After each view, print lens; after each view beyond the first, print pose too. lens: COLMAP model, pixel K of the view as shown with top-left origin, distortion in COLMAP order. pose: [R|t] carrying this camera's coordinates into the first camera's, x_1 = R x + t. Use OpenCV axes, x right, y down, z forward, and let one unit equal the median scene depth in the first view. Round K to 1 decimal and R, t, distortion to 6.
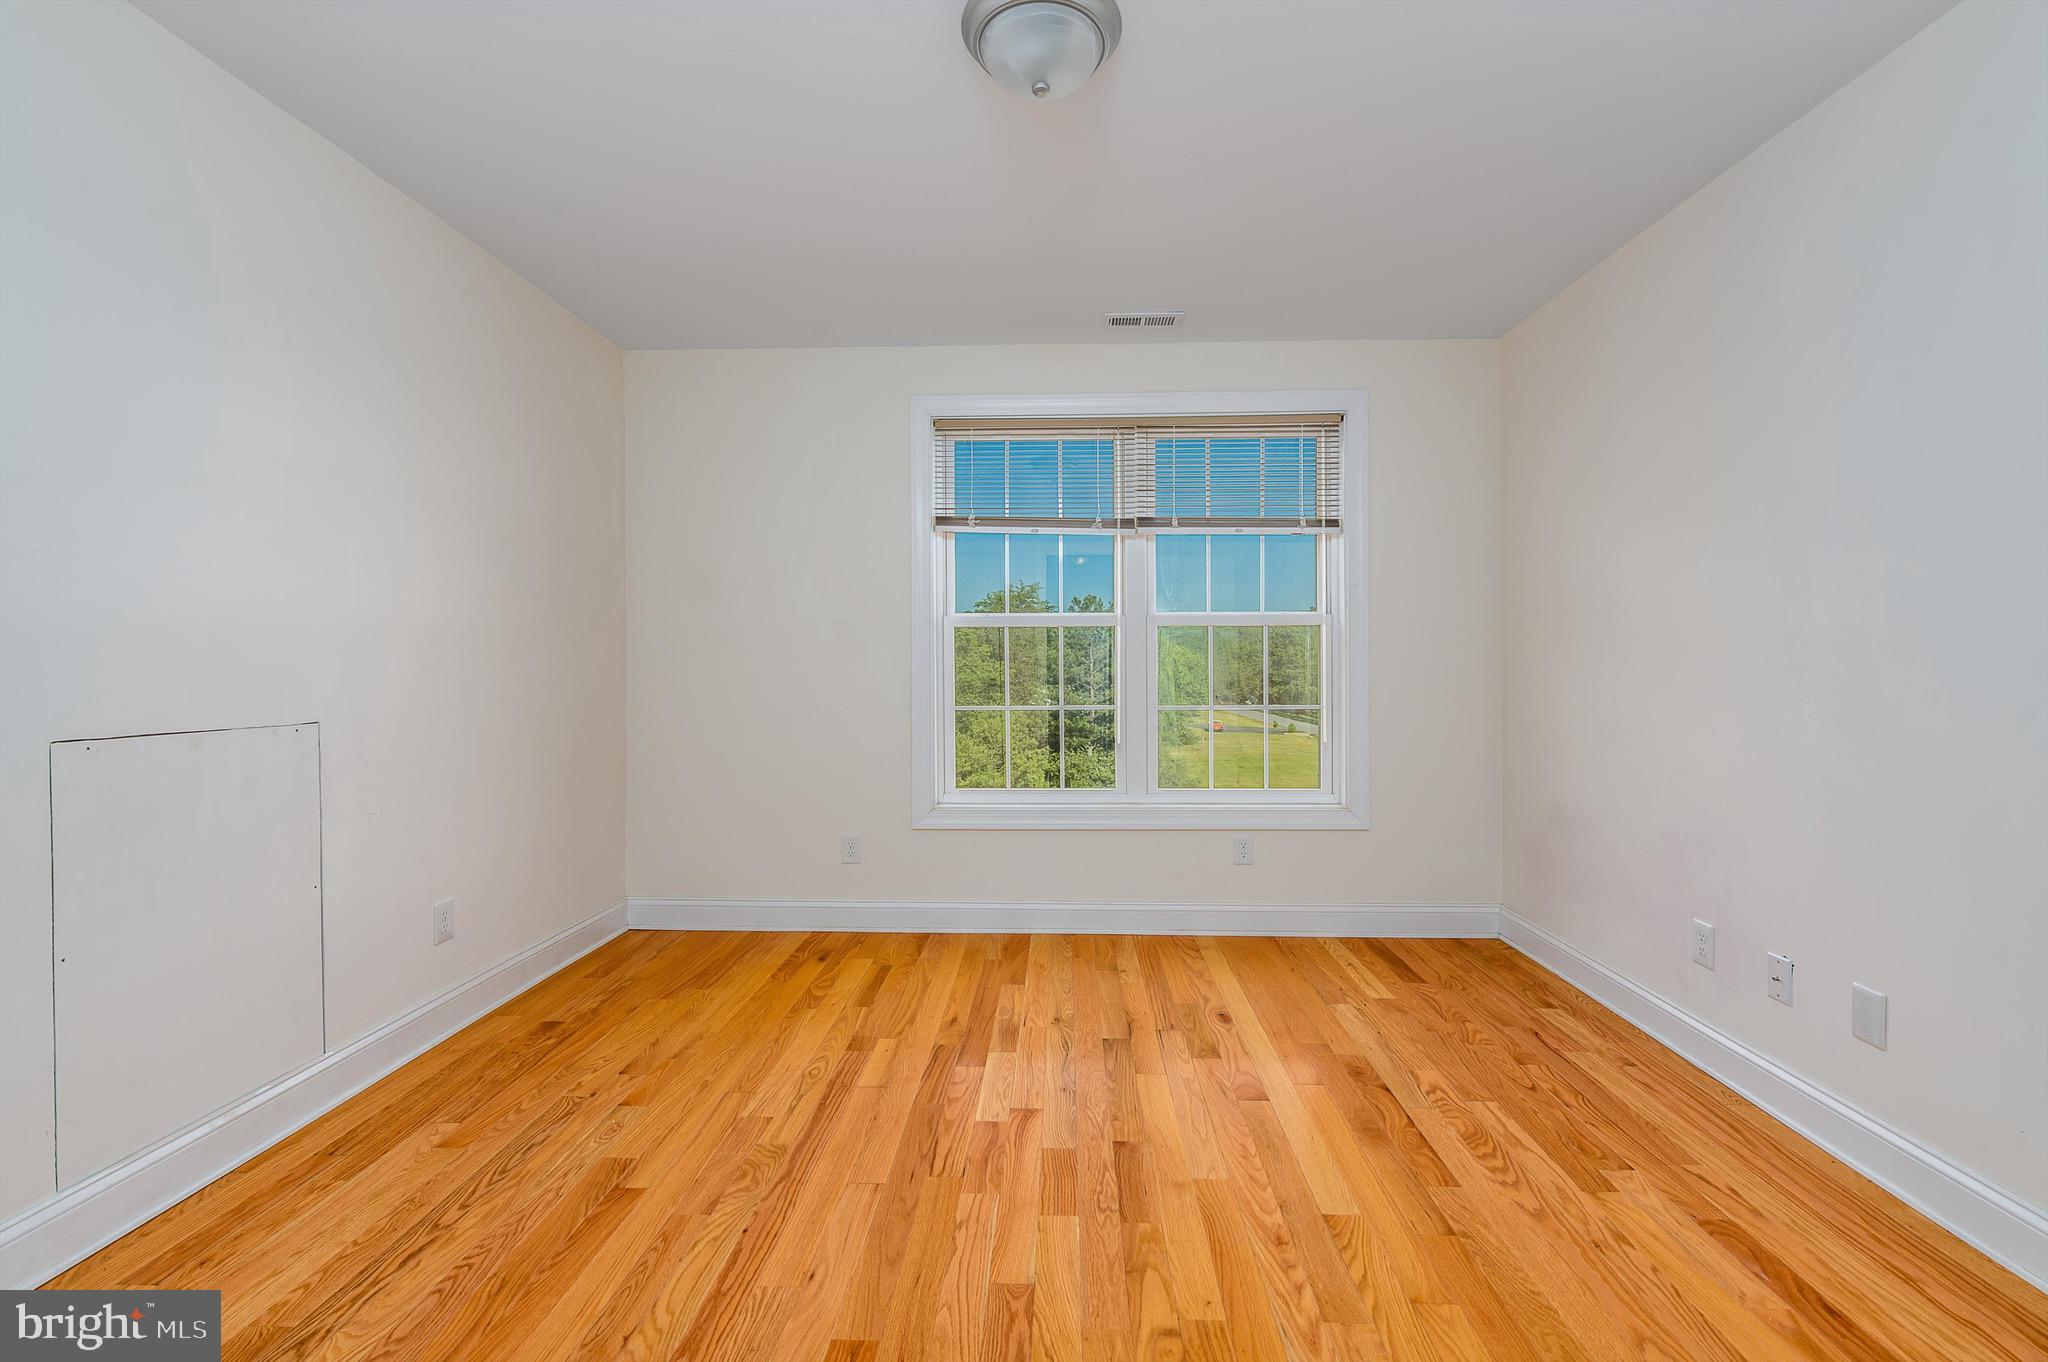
lens RADIAL K [[849.1, 0, 1033.4], [0, 849.1, 676.2], [0, 0, 1]] dist [0.000519, -0.000458]
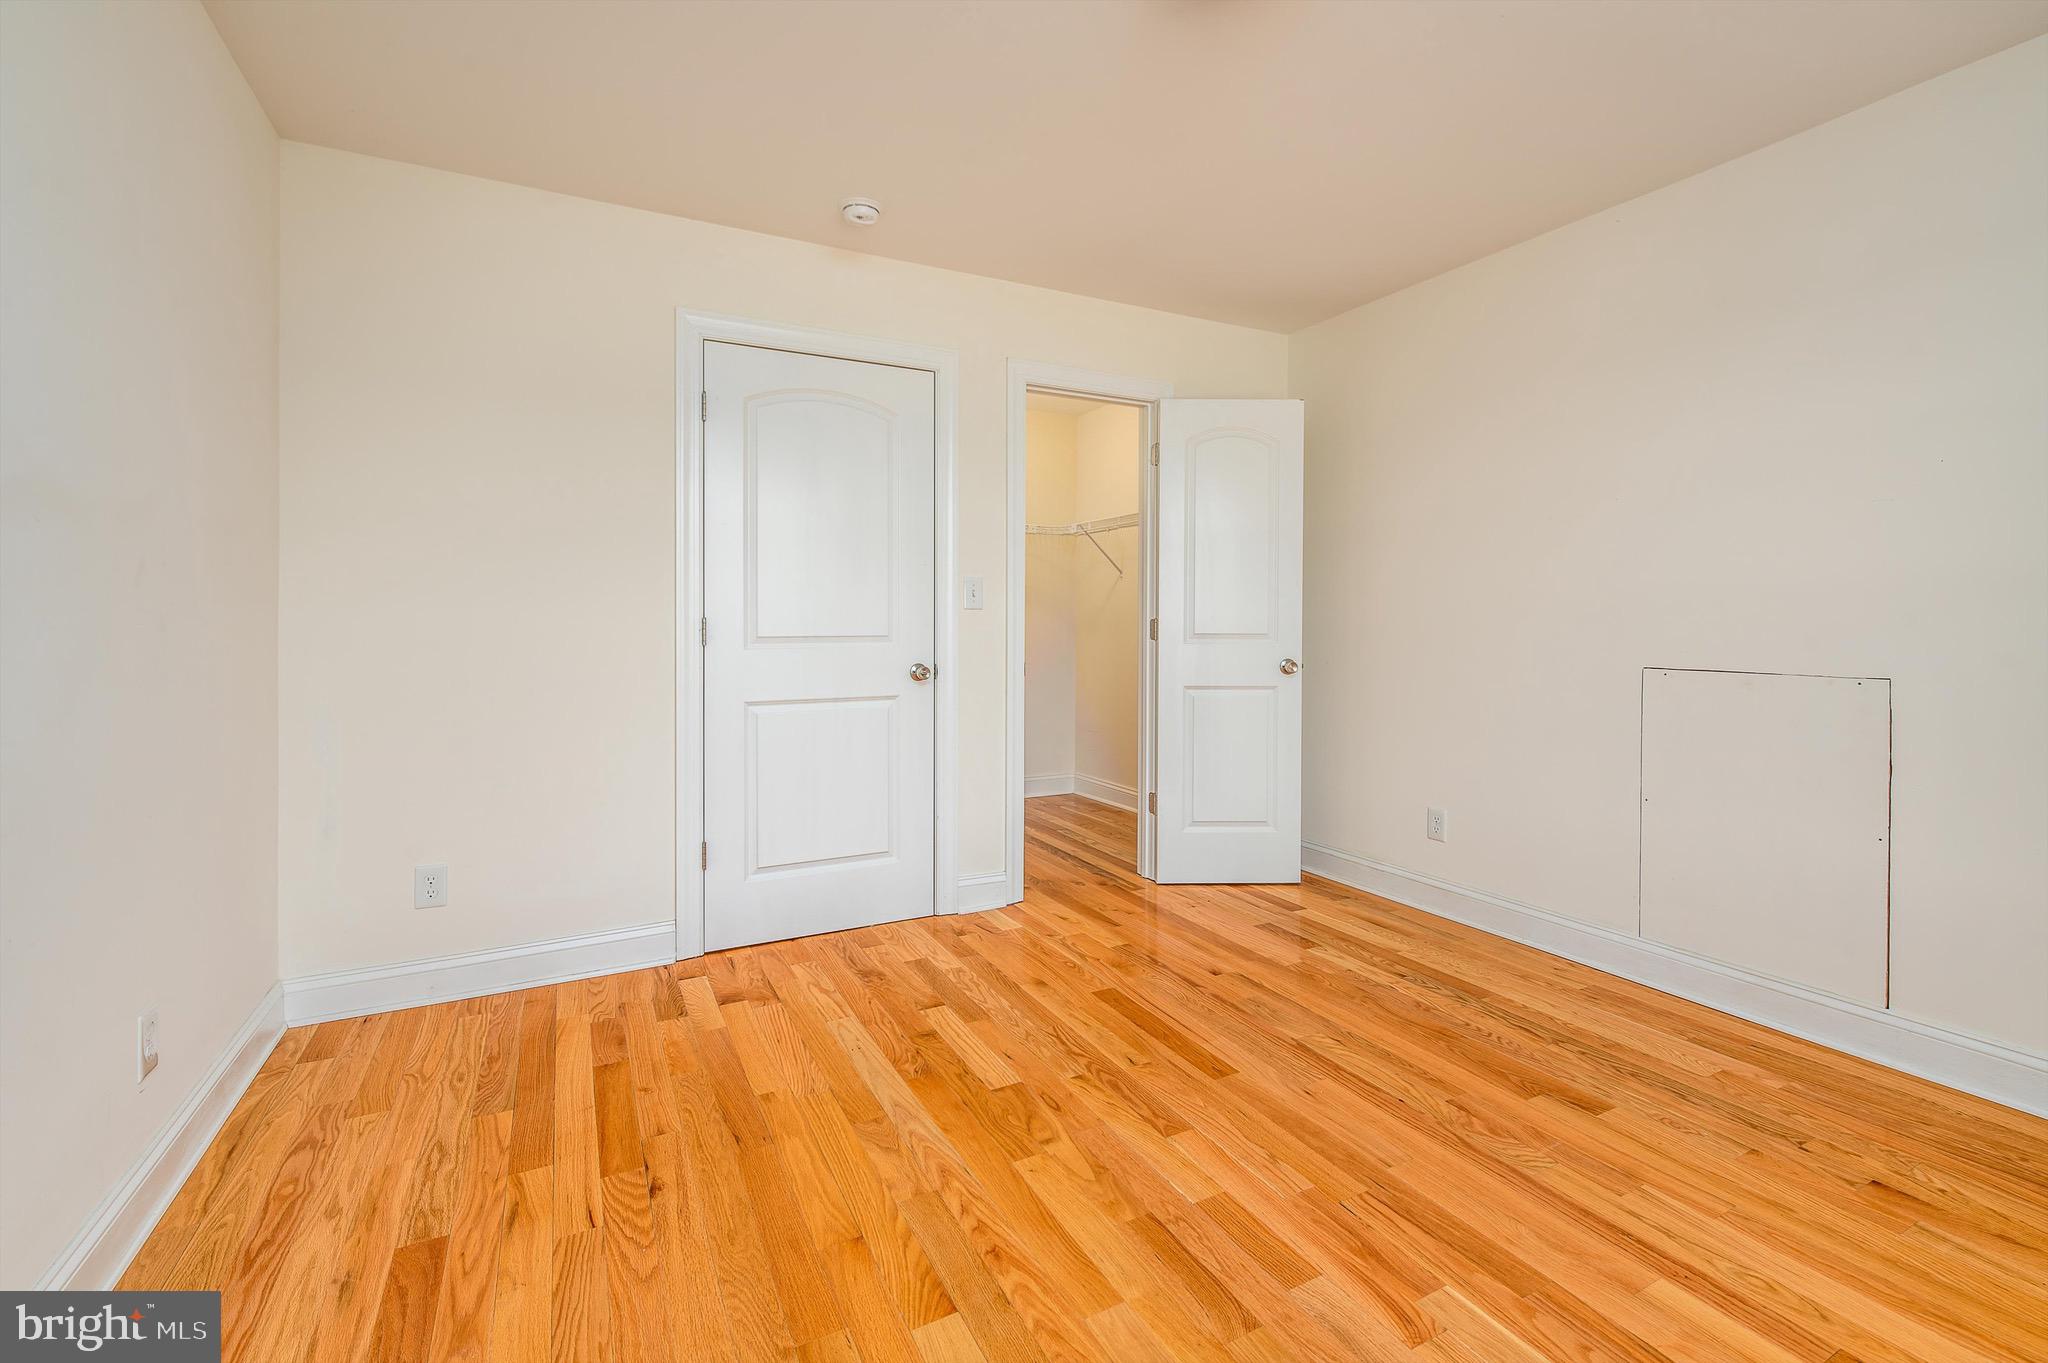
lens RADIAL K [[849.1, 0, 1033.4], [0, 849.1, 676.7], [0, 0, 1]] dist [0.000519, -0.000458]
pose [[-0.858008, 0.031167, -0.512689, 0.686694], [-0.007711, 0.997263, 0.073530, -0.012414], [0.513578, 0.067043, -0.855420, 1.722670]]
